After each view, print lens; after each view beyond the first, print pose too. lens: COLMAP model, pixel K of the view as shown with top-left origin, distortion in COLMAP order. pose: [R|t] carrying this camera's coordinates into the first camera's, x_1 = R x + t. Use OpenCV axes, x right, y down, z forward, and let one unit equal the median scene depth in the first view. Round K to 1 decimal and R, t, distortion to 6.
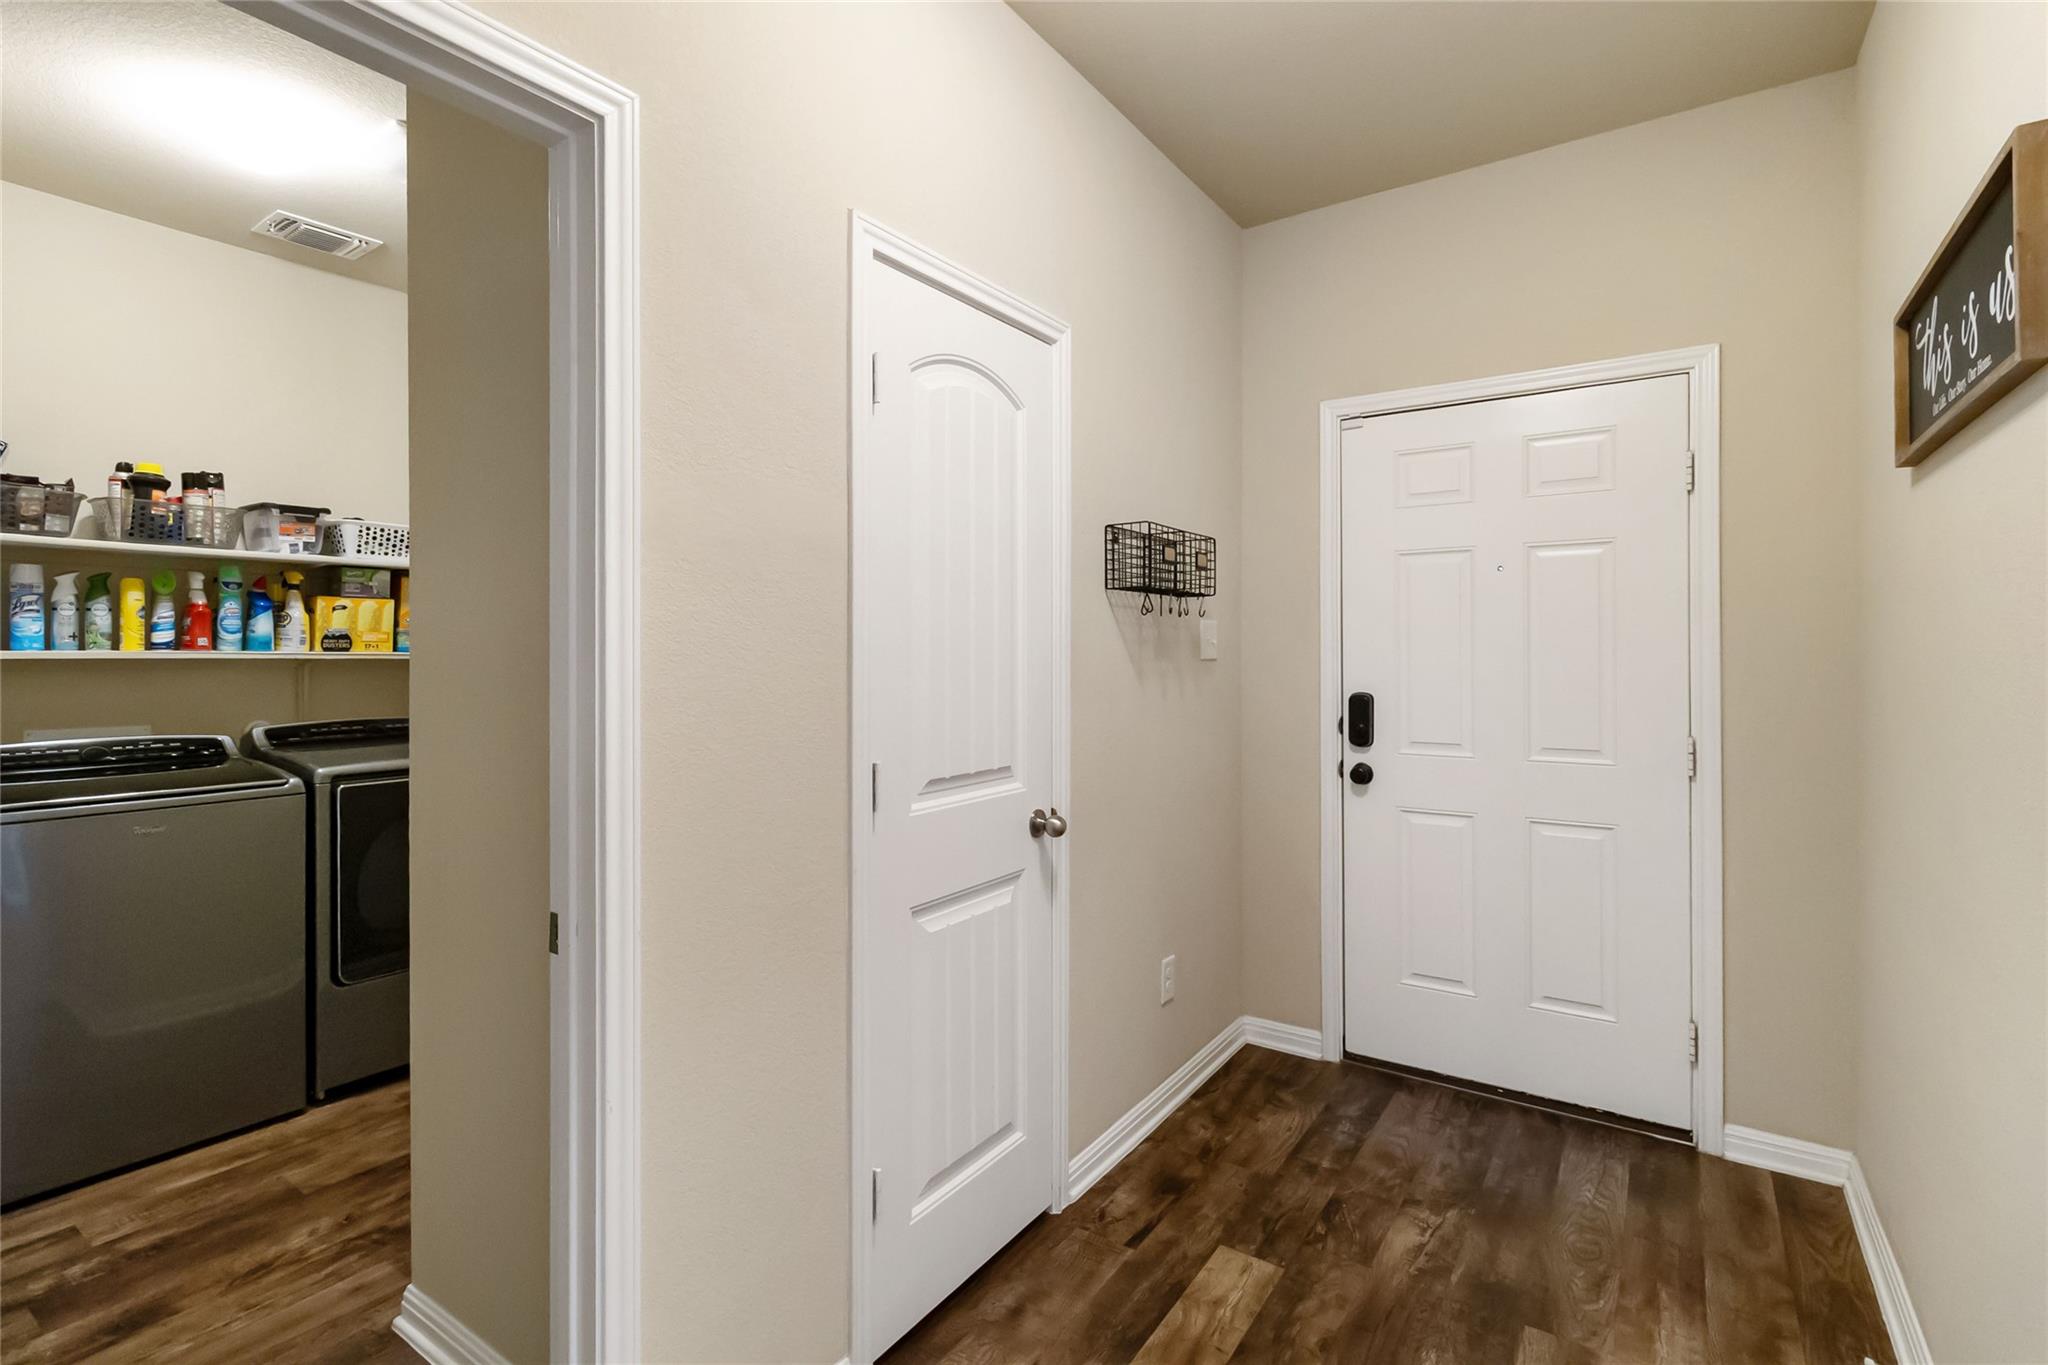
lens RADIAL K [[950.1, 0, 1024.6], [0, 950.1, 643.9], [0, 0, 1]] dist [0.002367, 0.000779]
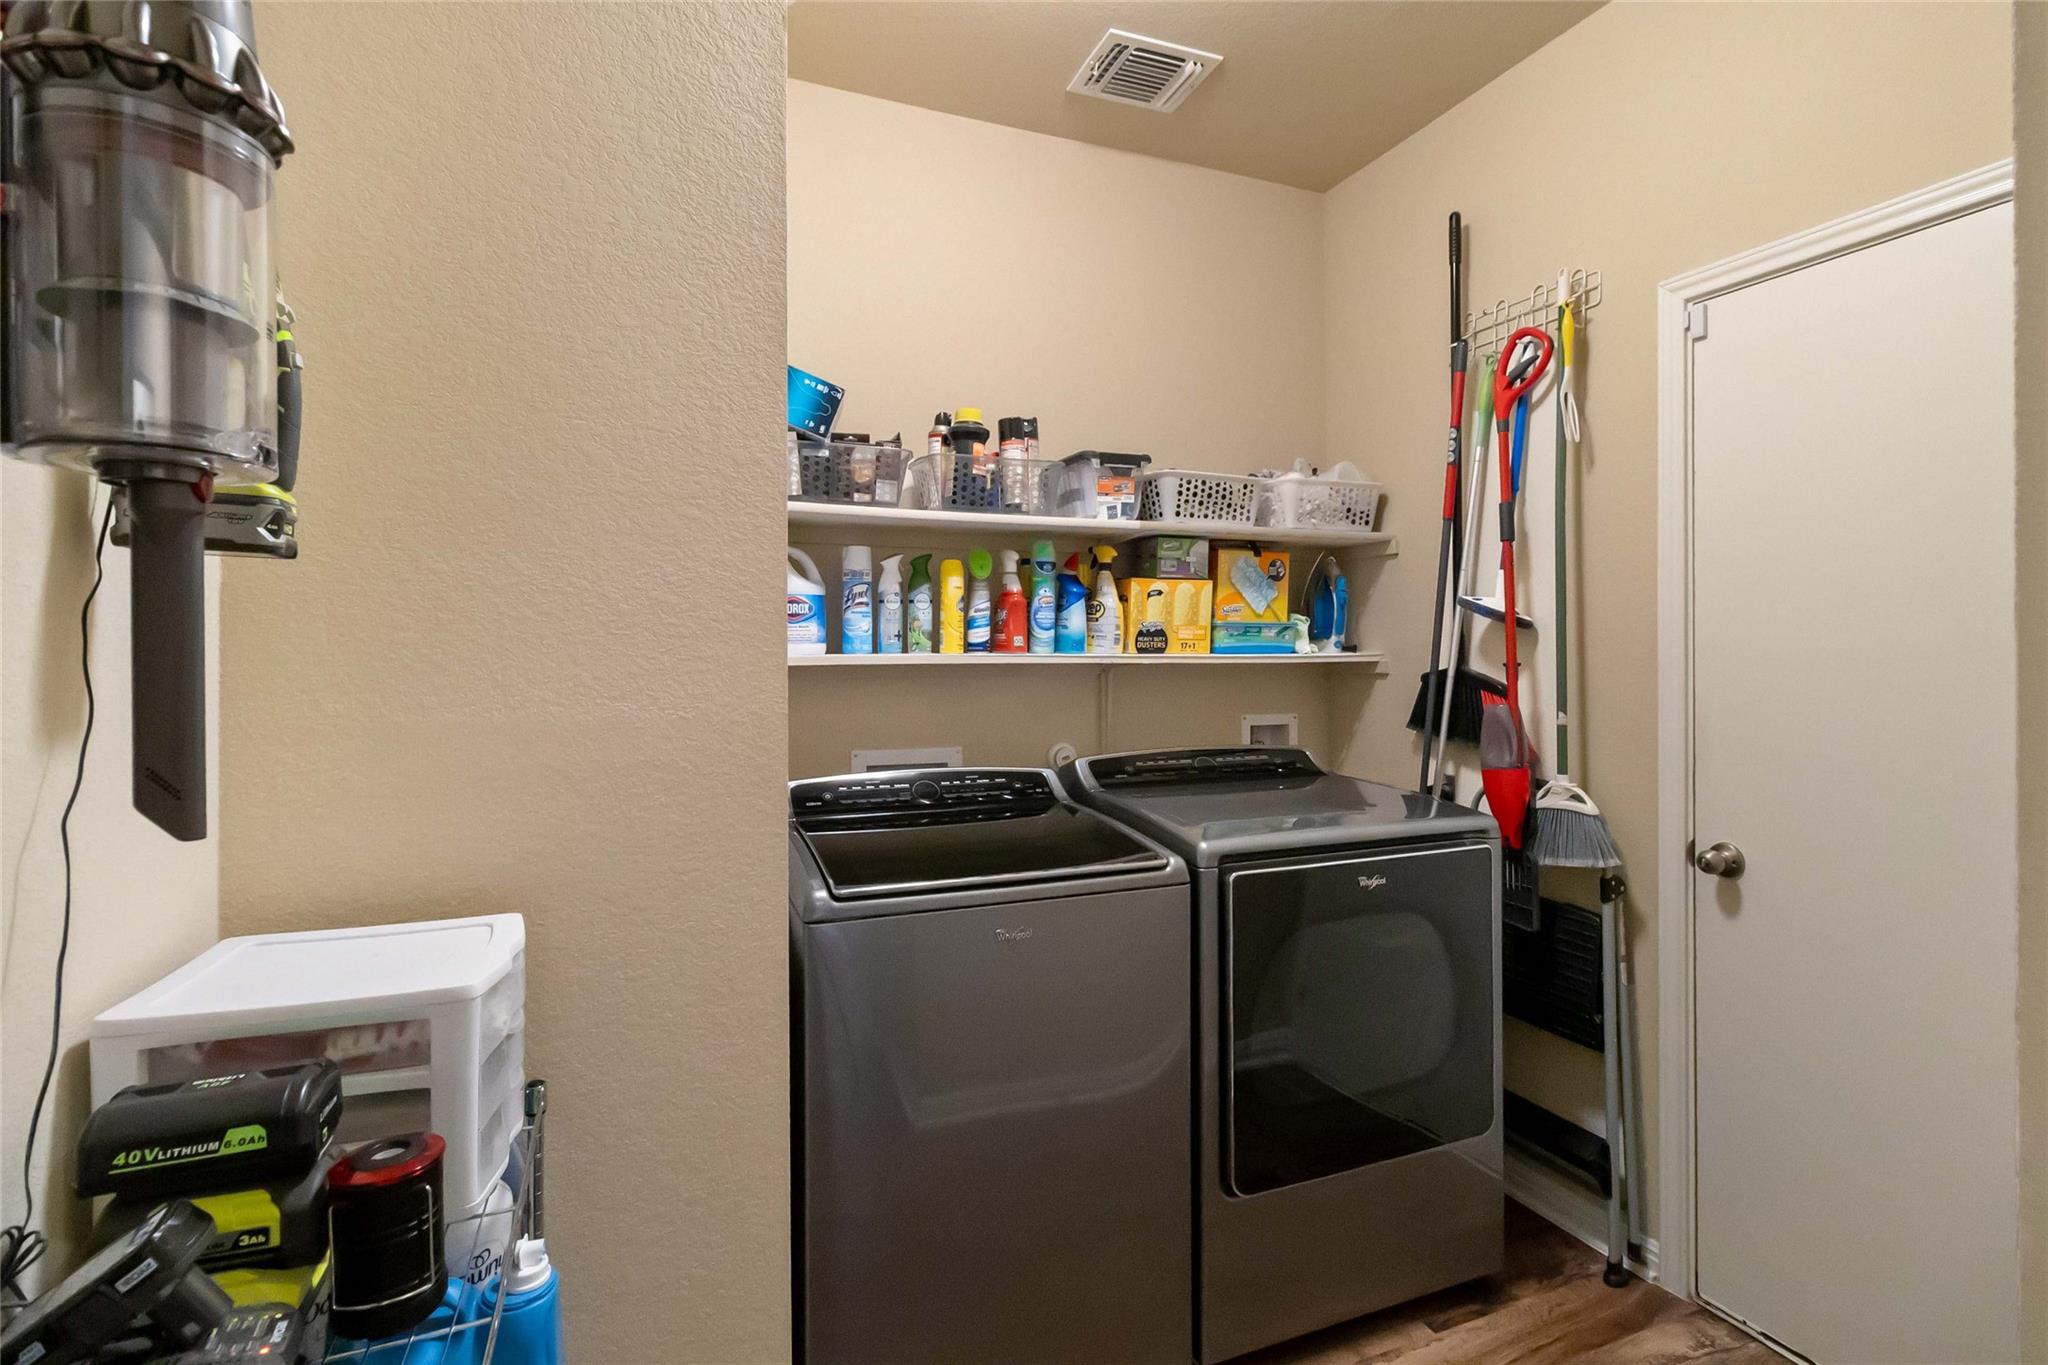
lens RADIAL K [[959.1, 0, 1021.1], [0, 959.1, 619.0], [0, 0, 1]] dist [0.001992, 0.000080]
pose [[0.832901, -0.020369, -0.553046, -0.437482], [0.008275, 0.999669, -0.024356, -0.001466], [0.553359, 0.015709, 0.832794, 0.364024]]
